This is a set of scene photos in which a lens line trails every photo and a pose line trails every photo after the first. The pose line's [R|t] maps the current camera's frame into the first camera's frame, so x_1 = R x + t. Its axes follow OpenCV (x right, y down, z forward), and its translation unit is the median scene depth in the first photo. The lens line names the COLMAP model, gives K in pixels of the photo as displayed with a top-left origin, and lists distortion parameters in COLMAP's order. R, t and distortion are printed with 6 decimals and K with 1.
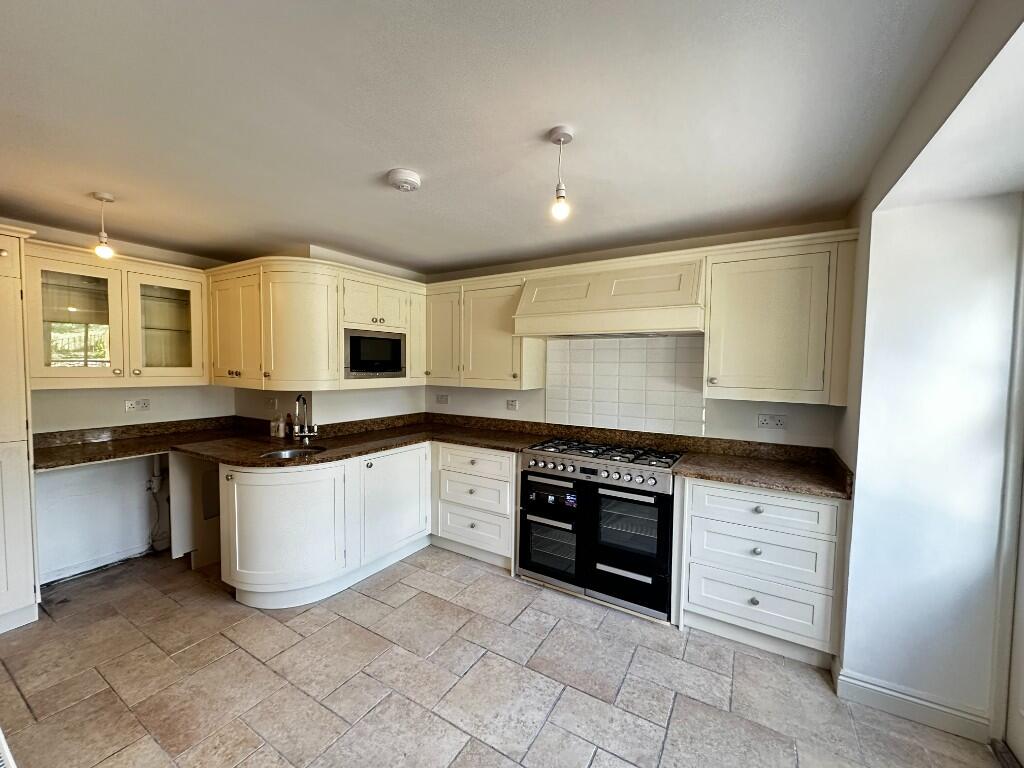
lens RADIAL K [[408.5, 0, 512.0], [0, 408.5, 384.0], [0, 0, 1]] dist [0.000367, 0.000026]
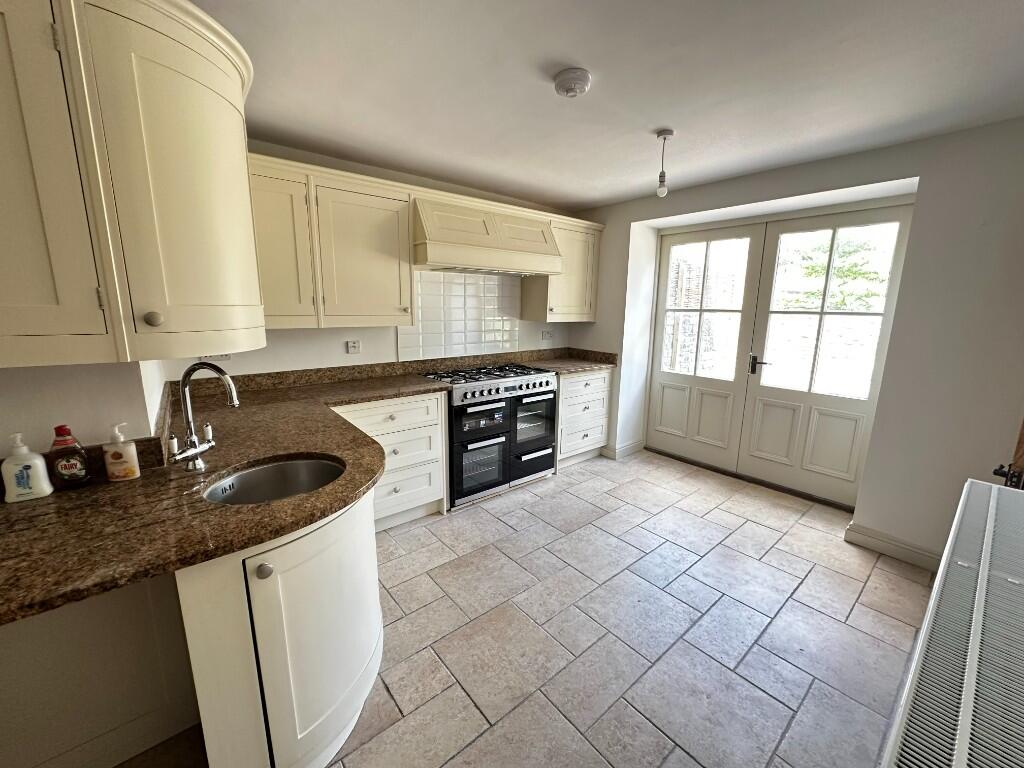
lens RADIAL K [[408.5, 0, 512.0], [0, 408.5, 384.0], [0, 0, 1]] dist [0.000367, 0.000026]
pose [[0.323516, -0.188529, 0.927251, -0.912502], [0.033332, 0.981612, 0.187953, -0.025580], [-0.945635, -0.029899, 0.323852, 0.603320]]
